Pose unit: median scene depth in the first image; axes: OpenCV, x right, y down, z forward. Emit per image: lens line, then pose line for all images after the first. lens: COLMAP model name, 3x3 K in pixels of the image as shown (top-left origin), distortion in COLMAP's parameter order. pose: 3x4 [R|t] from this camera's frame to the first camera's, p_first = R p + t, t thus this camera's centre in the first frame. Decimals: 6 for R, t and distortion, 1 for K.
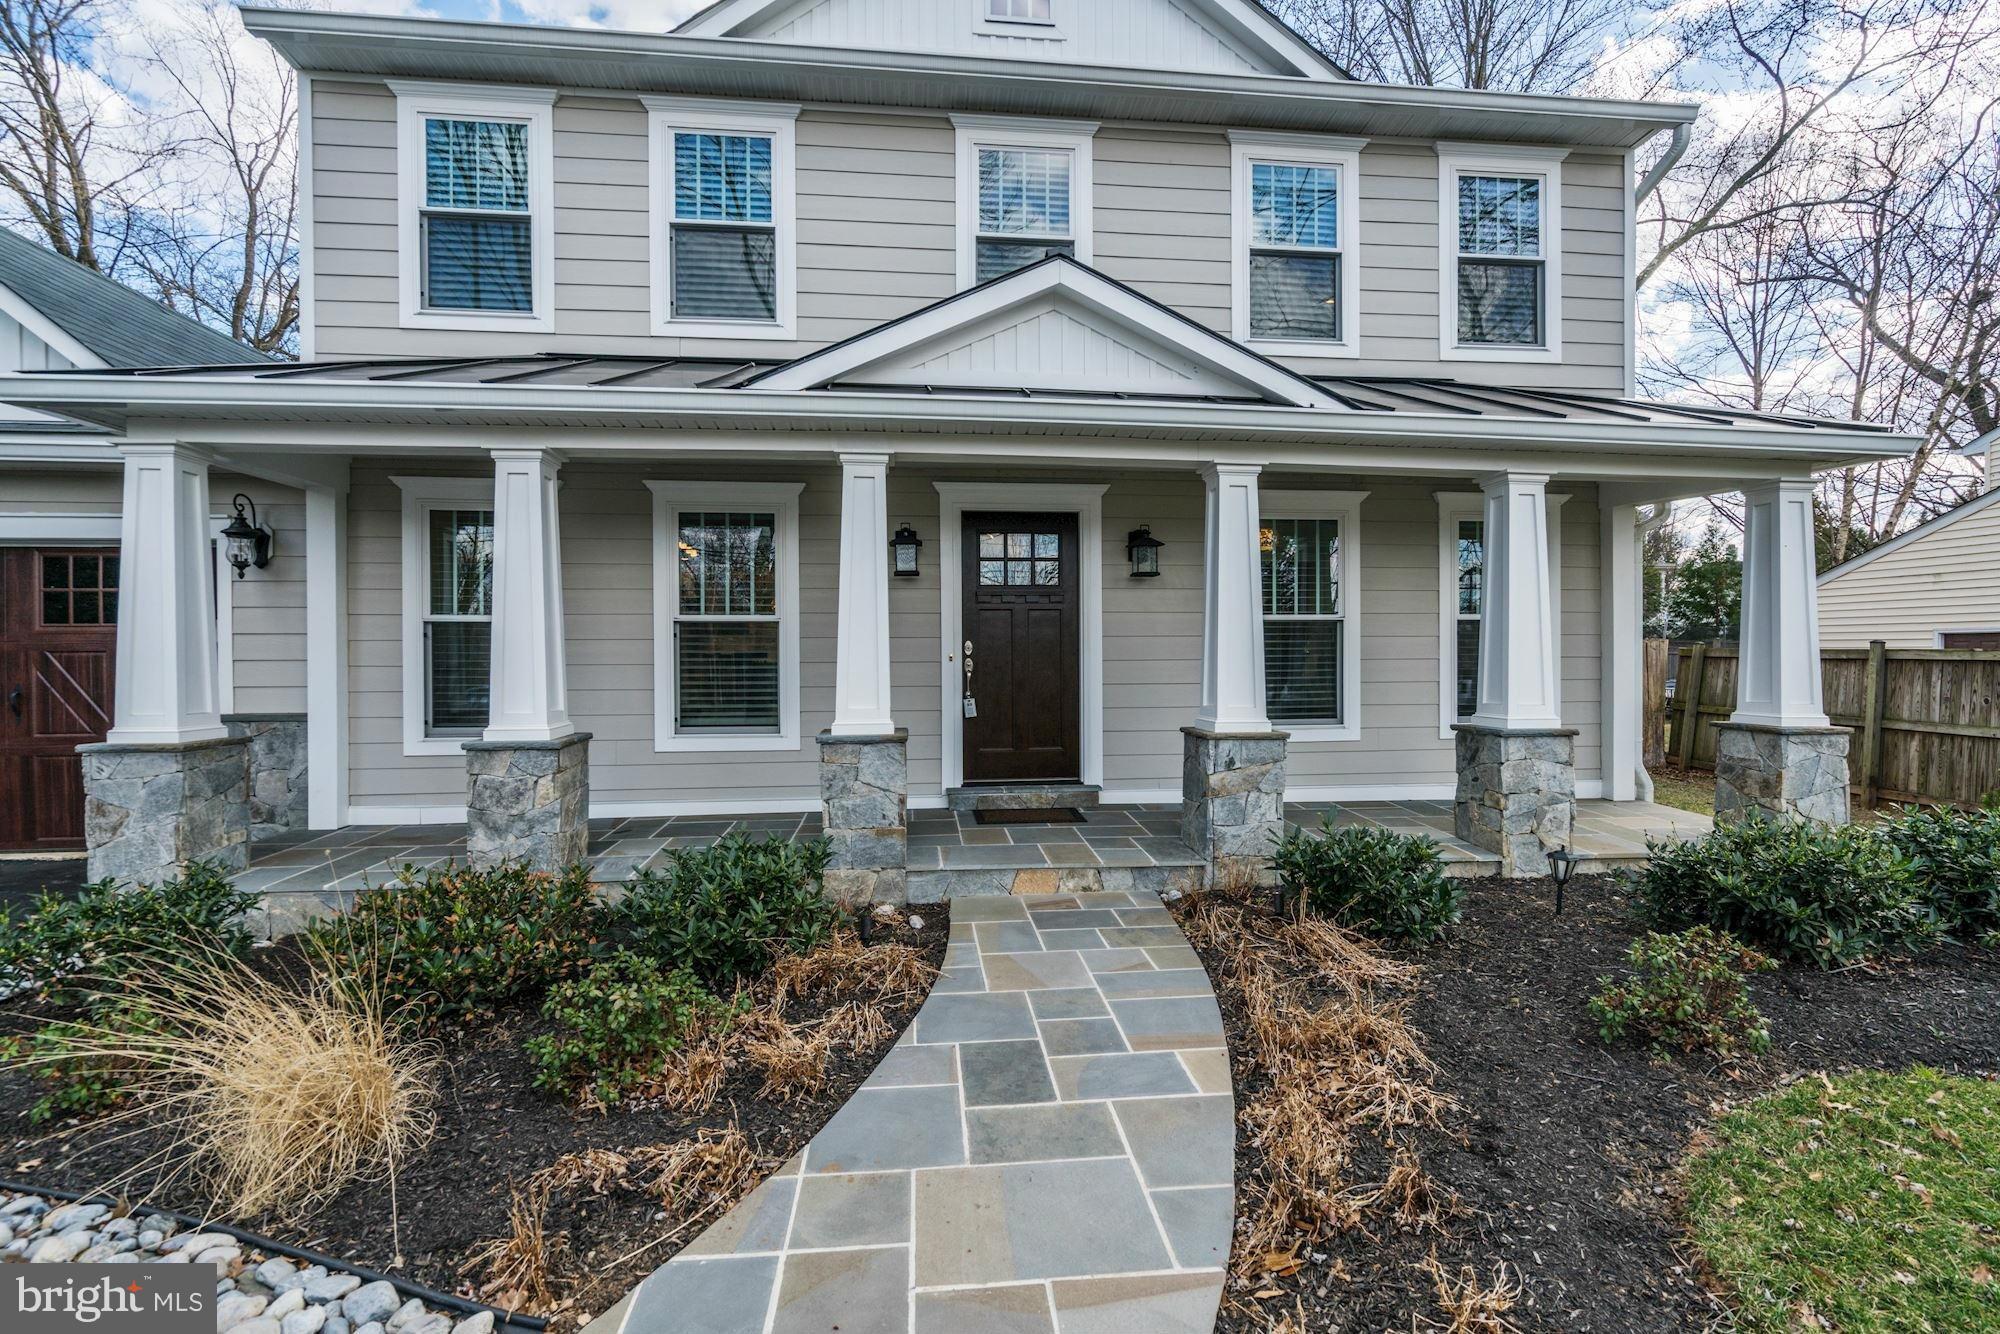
lens RADIAL K [[931.3, 0, 1000.0], [0, 931.3, 667.0], [0, 0, 1]] dist [0.001098, 0.000367]
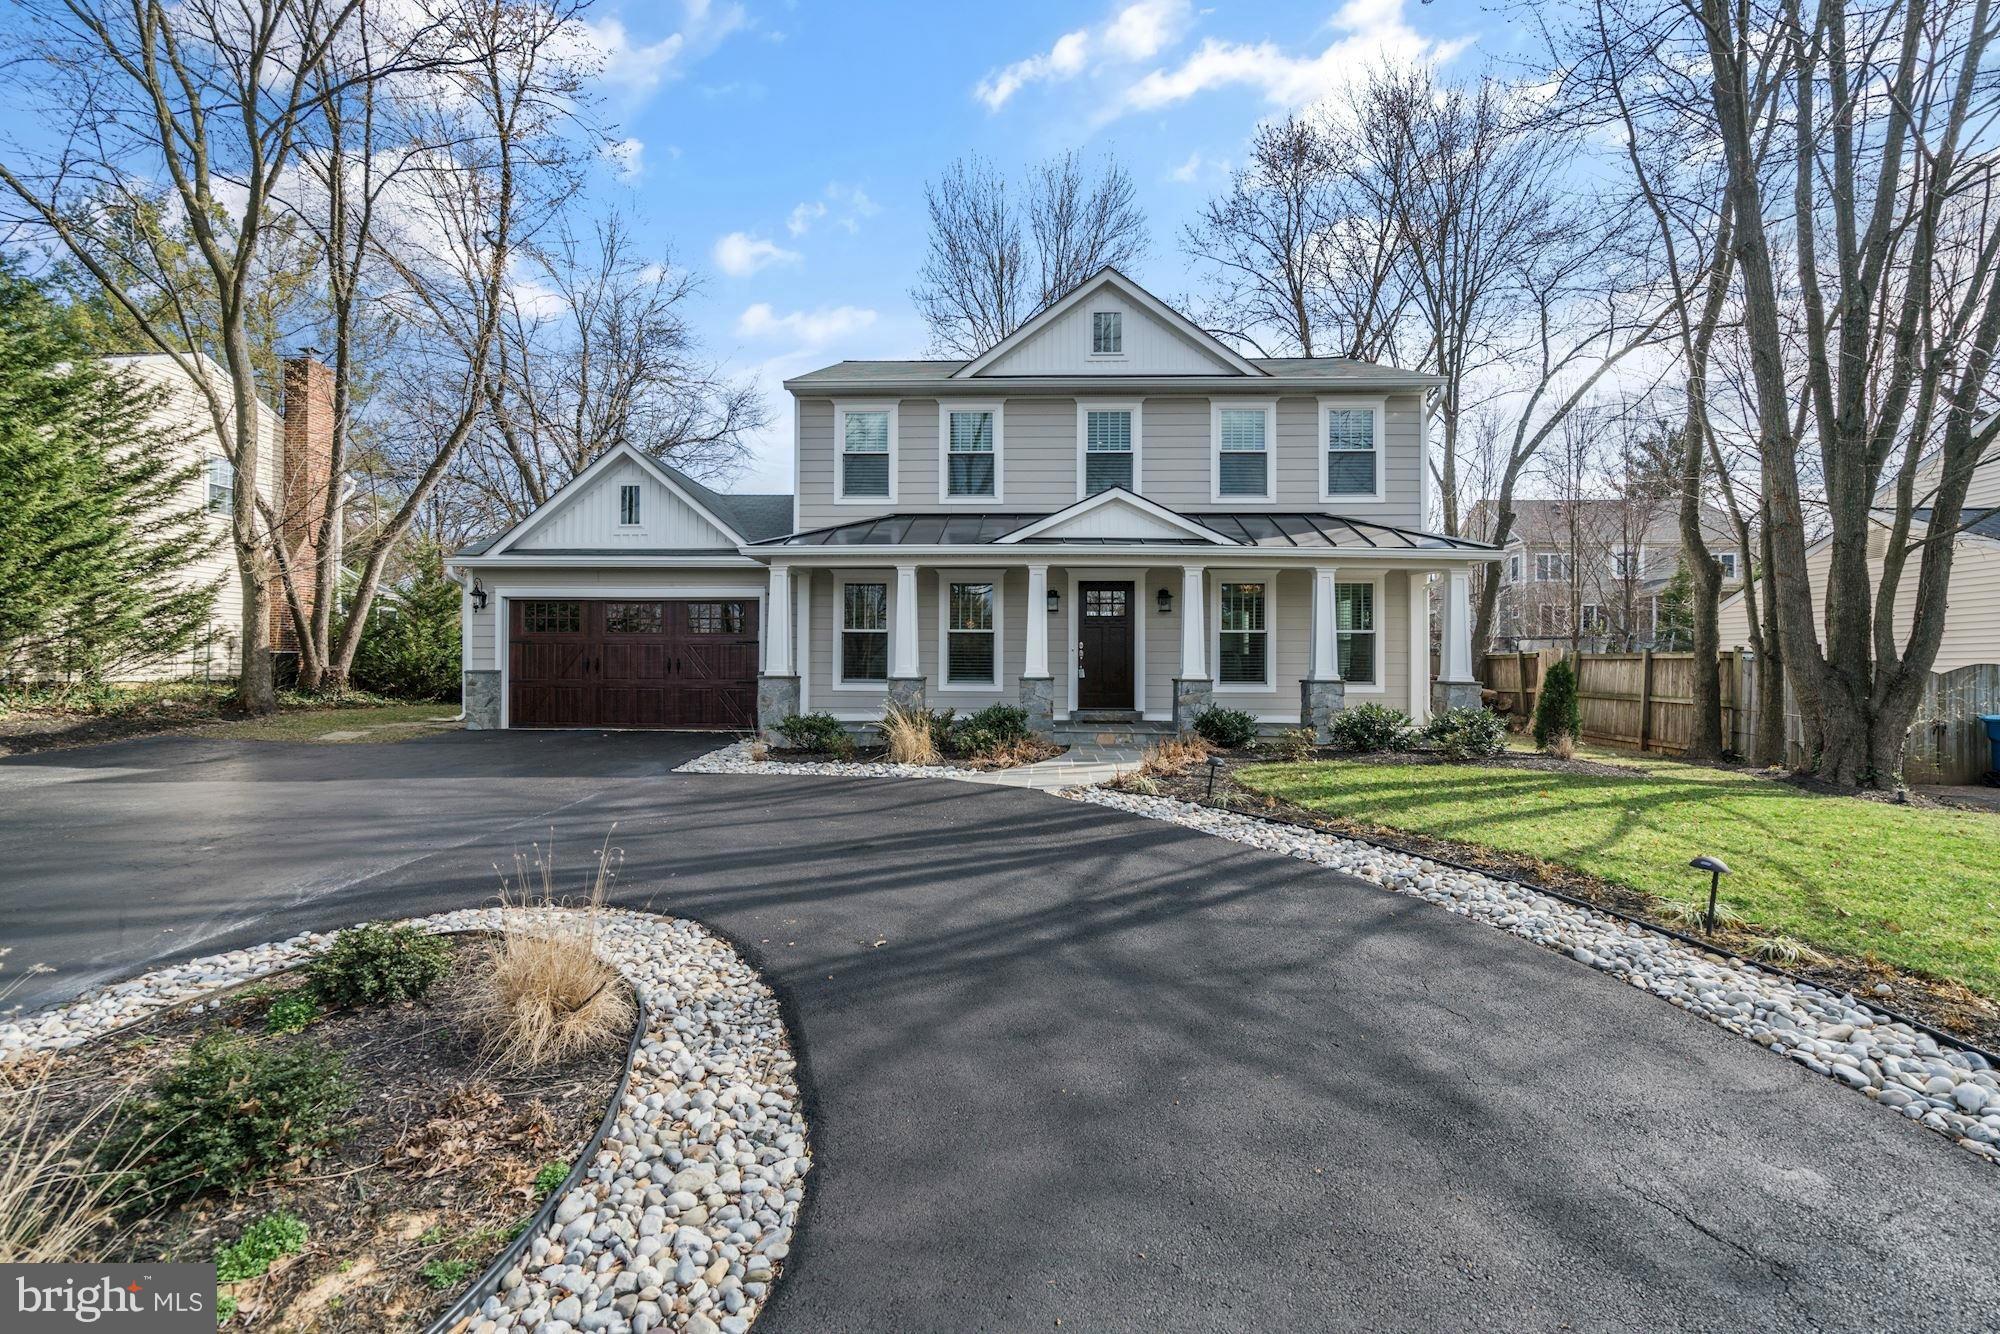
lens RADIAL K [[931.3, 0, 1000.0], [0, 931.3, 667.0], [0, 0, 1]] dist [0.001098, 0.000367]
pose [[0.989575, 0.007210, -0.143836, 0.091850], [-0.010134, 0.999756, -0.019609, 0.074298], [0.143660, 0.020862, 0.989407, -1.167633]]
